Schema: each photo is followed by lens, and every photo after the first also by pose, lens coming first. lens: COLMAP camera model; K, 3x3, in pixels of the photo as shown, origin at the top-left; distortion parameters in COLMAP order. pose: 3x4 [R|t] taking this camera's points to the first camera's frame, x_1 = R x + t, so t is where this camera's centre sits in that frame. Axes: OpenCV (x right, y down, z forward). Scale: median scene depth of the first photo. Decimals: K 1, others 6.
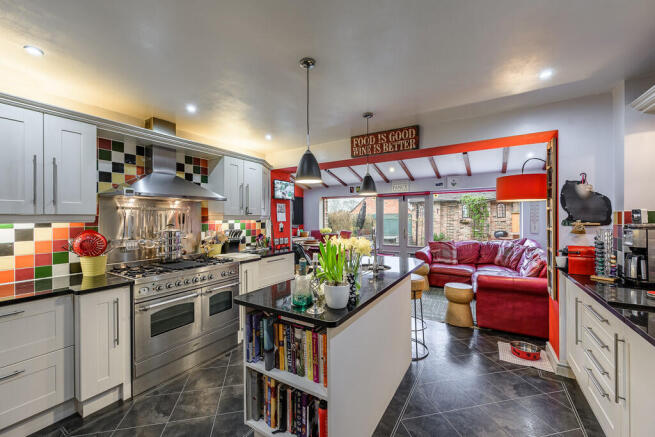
lens RADIAL K [[259.2, 0, 325.4], [0, 259.2, 216.3], [0, 0, 1]] dist [0.000719, -0.000003]
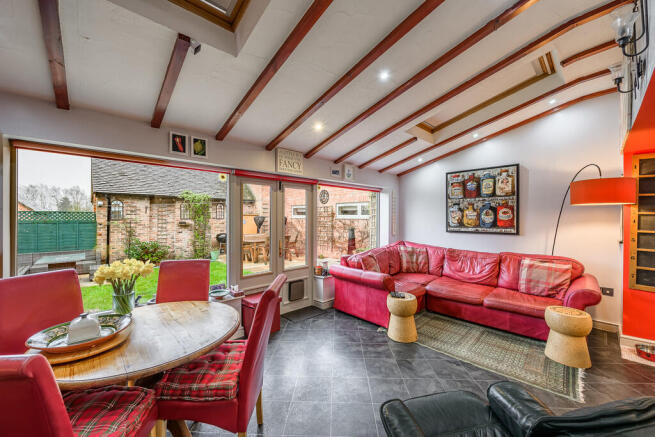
lens RADIAL K [[259.2, 0, 326.6], [0, 259.2, 219.5], [0, 0, 1]] dist [0.000719, -0.000003]
pose [[0.275037, 0.002154, 0.961431, -0.104766], [-0.008619, 0.999963, 0.000225, 0.001730], [-0.961395, -0.008349, 0.275046, 0.368119]]
